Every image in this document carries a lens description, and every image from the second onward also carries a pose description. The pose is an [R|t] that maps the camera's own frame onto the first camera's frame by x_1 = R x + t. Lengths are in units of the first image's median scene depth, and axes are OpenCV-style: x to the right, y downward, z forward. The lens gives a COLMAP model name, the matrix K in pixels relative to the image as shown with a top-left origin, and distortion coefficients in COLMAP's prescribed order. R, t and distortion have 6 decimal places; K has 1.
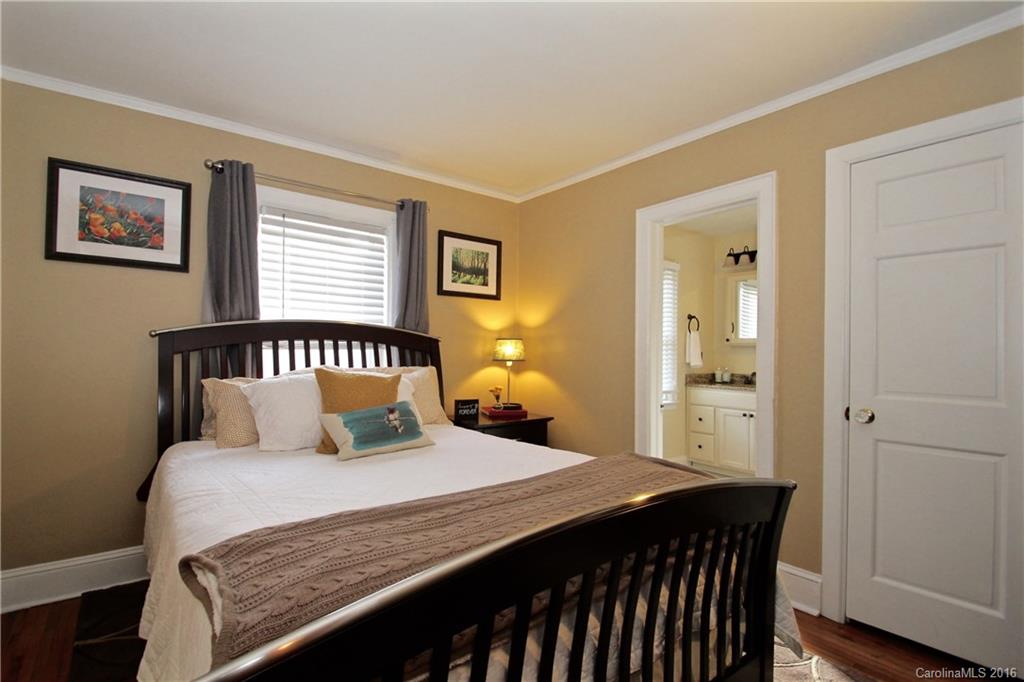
lens RADIAL K [[469.5, 0, 511.7], [0, 469.5, 345.9], [0, 0, 1]] dist [-0.002656, -0.009085]
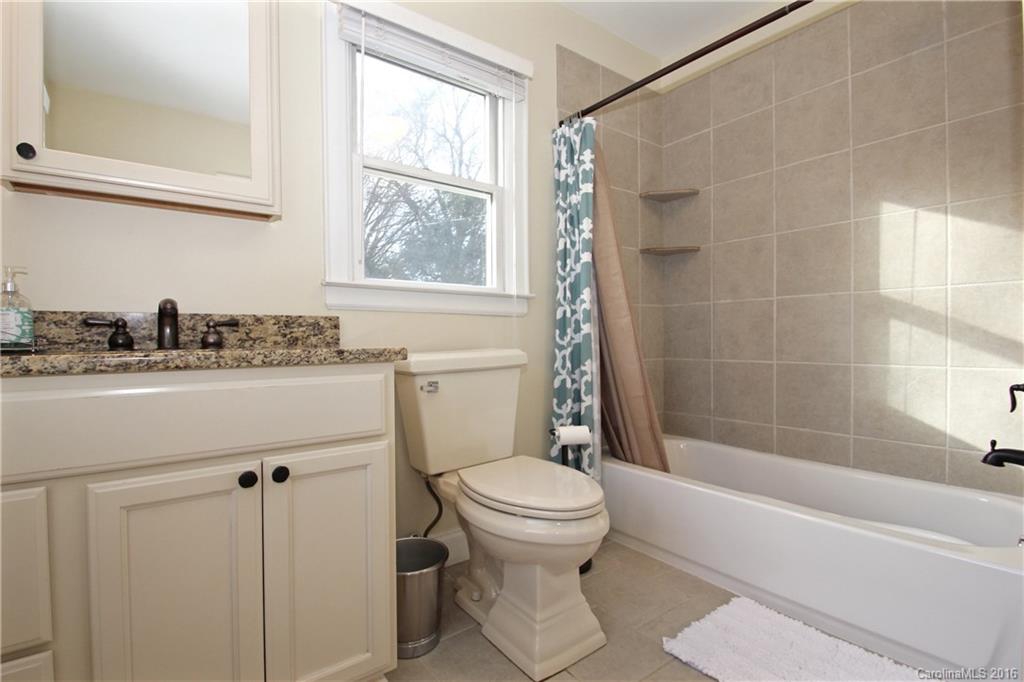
lens RADIAL K [[469.5, 0, 511.3], [0, 469.5, 340.8], [0, 0, 1]] dist [-0.002656, -0.009085]
pose [[0.036317, -0.016649, 0.999202, 0.270825], [-0.002251, 0.999857, 0.016742, 0.075618], [-0.999338, -0.002857, 0.036274, 0.821229]]
